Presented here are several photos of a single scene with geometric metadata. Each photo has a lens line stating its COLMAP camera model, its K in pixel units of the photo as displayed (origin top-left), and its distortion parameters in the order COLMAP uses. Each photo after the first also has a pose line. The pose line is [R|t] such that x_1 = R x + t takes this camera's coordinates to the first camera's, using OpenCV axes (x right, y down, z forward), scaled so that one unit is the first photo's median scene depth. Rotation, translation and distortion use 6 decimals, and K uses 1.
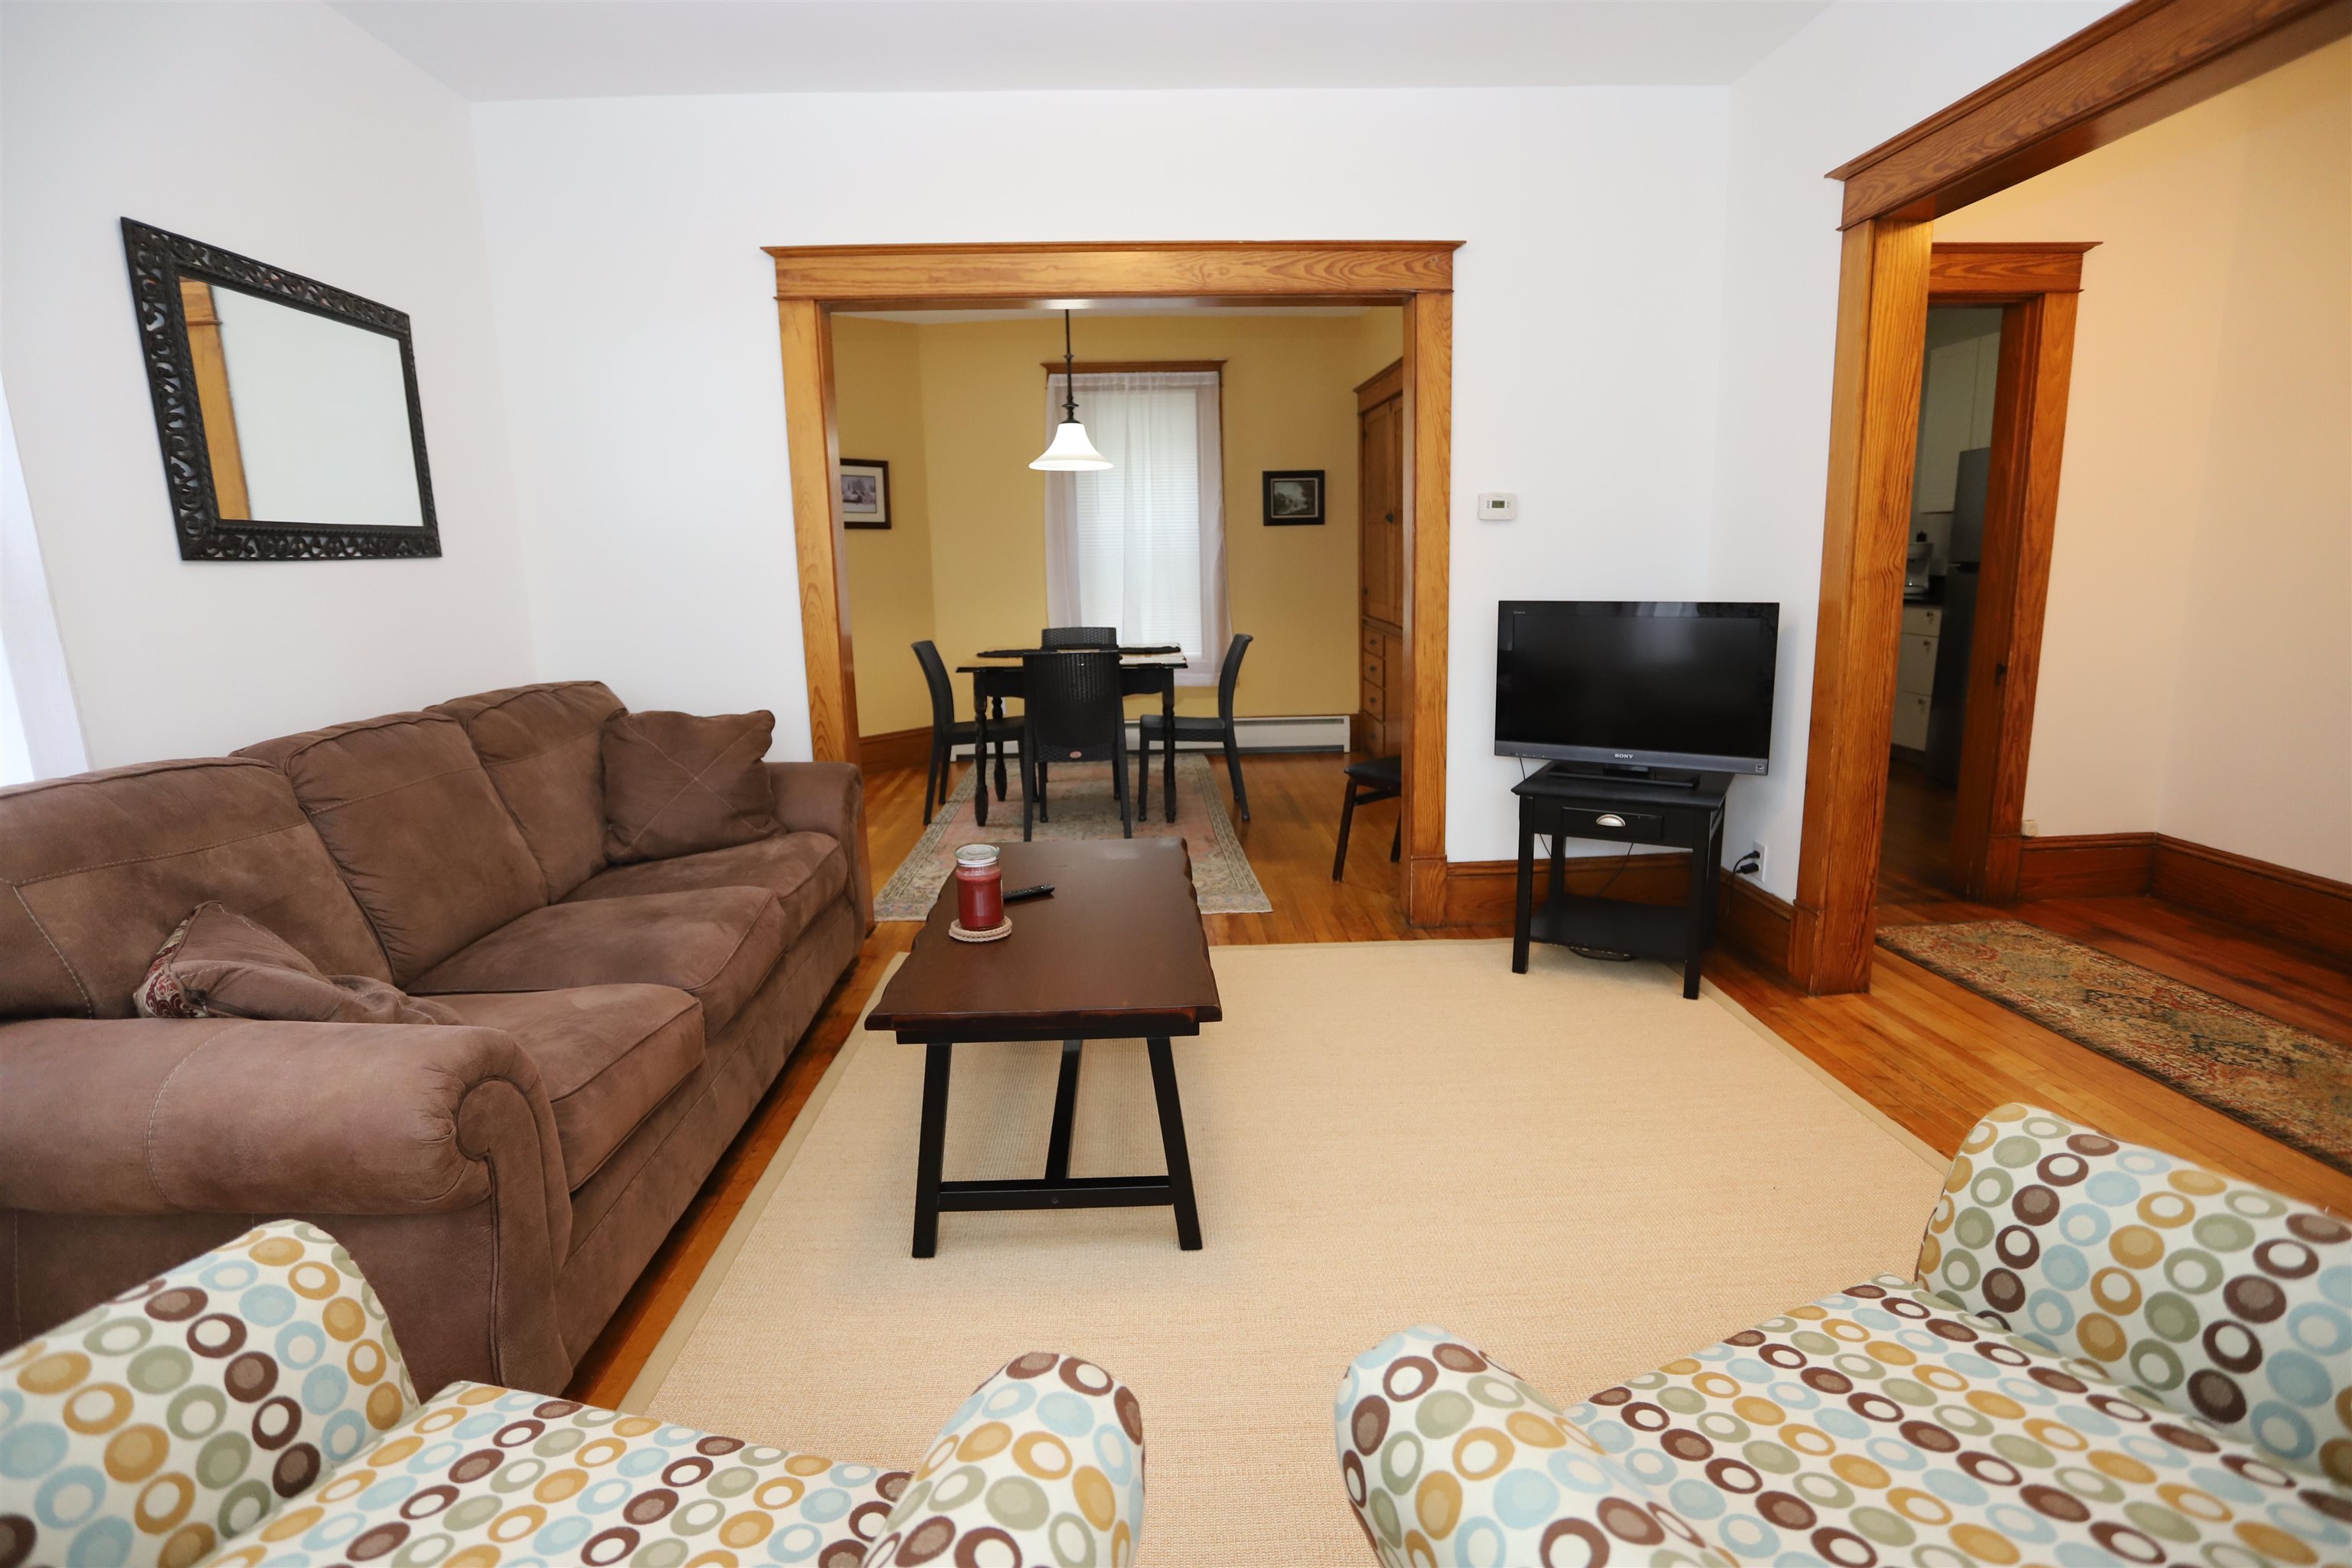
lens RADIAL K [[1140.4, 0, 1167.3], [0, 1140.4, 783.3], [0, 0, 1]] dist [-0.061026, 0.021470]
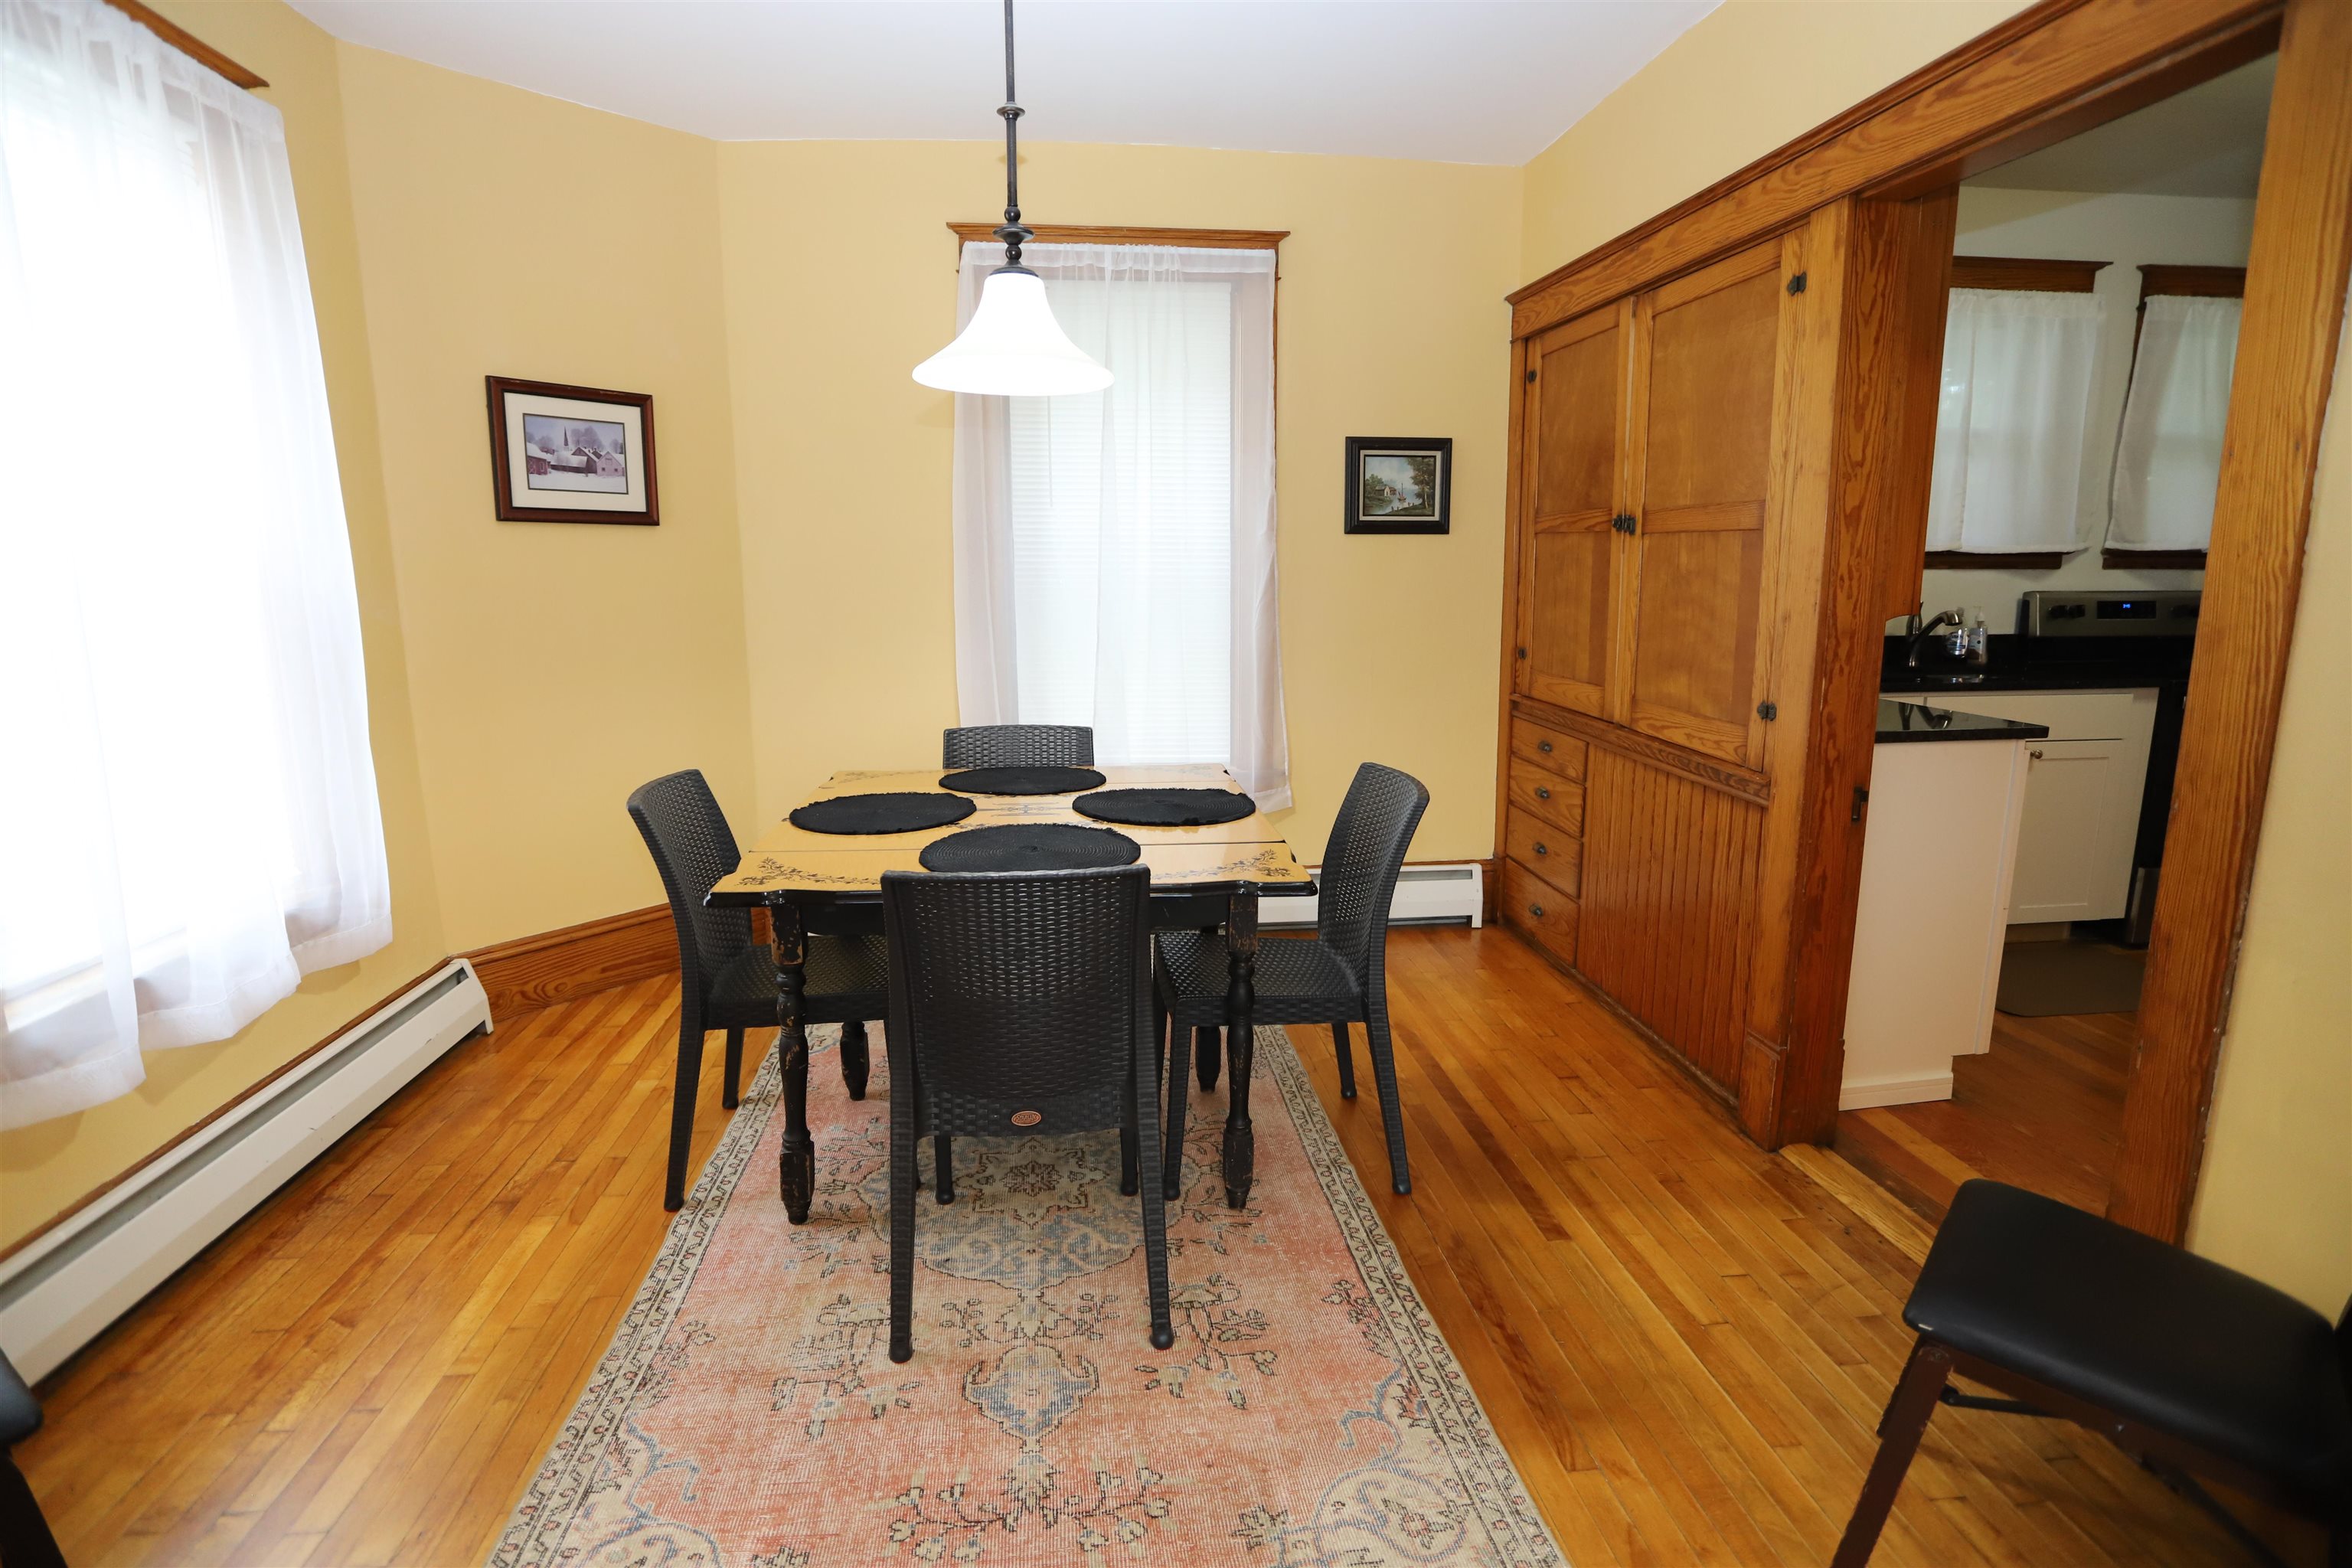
lens RADIAL K [[1140.4, 0, 1167.3], [0, 1140.4, 783.3], [0, 0, 1]] dist [-0.061026, 0.021470]
pose [[0.997211, 0.005244, 0.074447, -0.046635], [-0.004640, 0.999955, -0.008279, -0.101290], [-0.074487, 0.007911, 0.997191, 0.462133]]
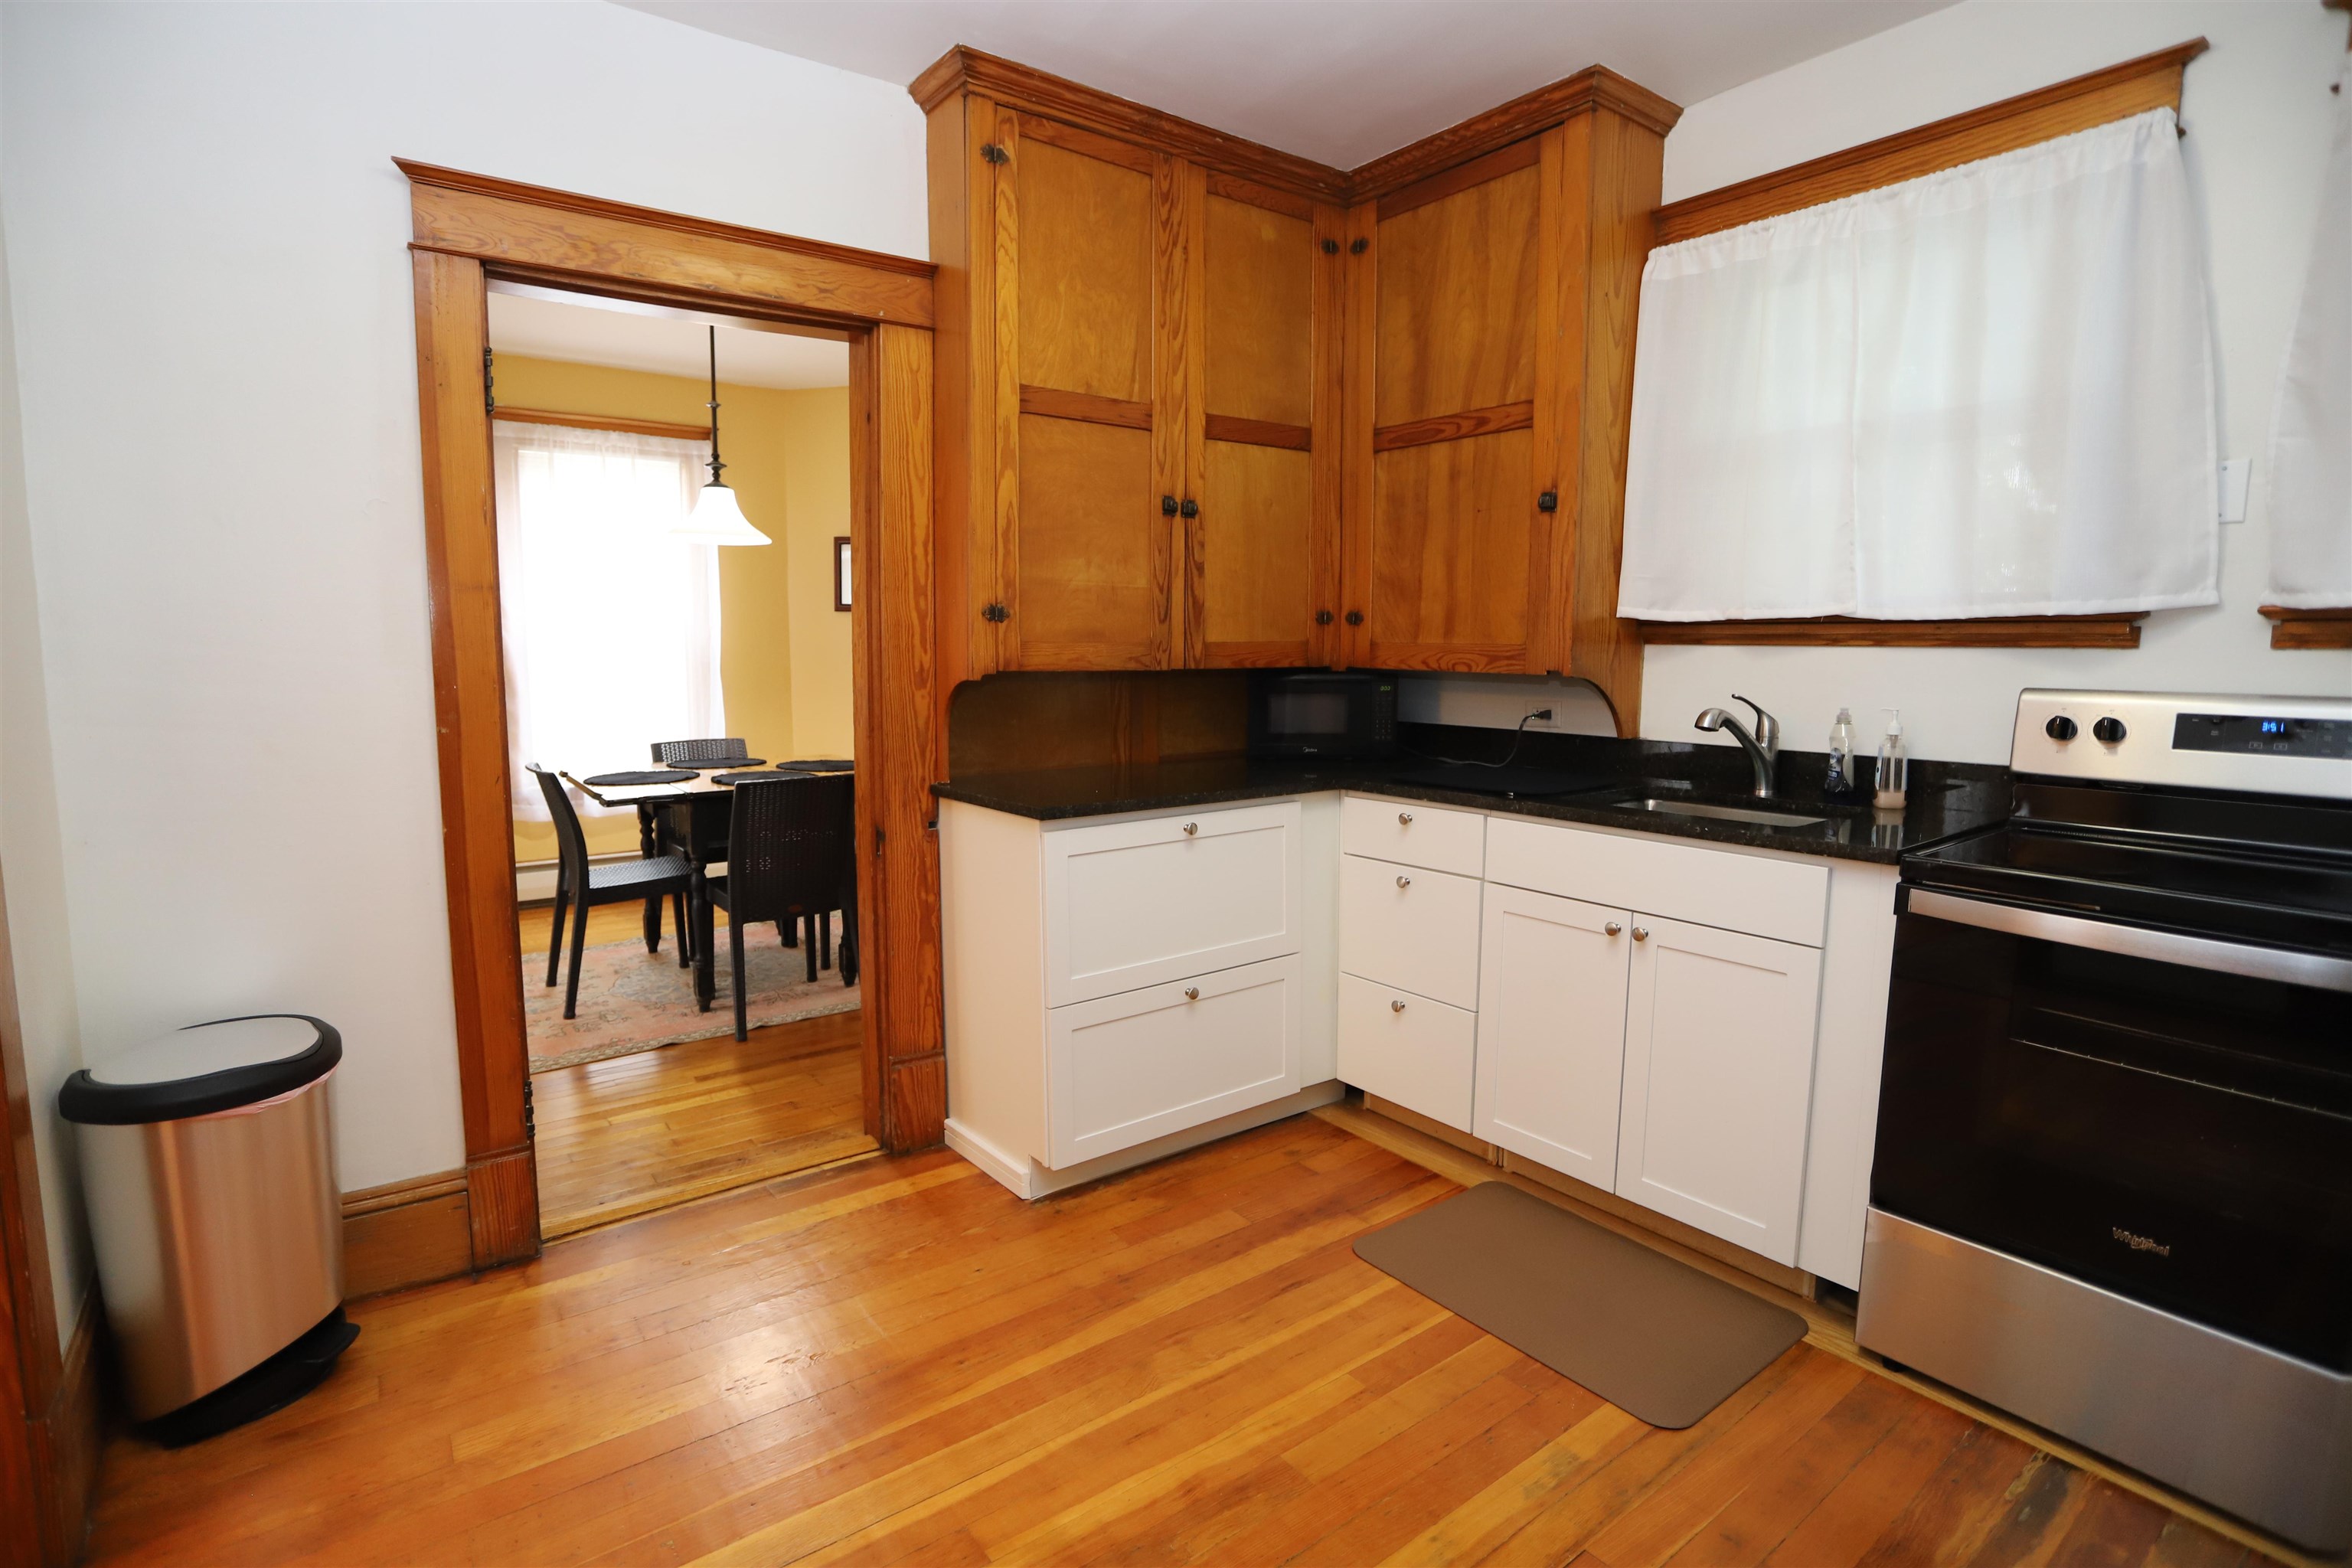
lens RADIAL K [[1140.4, 0, 1167.3], [0, 1140.4, 783.3], [0, 0, 1]] dist [-0.061026, 0.021470]
pose [[0.573604, 0.124009, -0.809692, 0.598408], [-0.162323, 0.986080, 0.036031, -0.156733], [0.802889, 0.110764, 0.585748, 0.636322]]
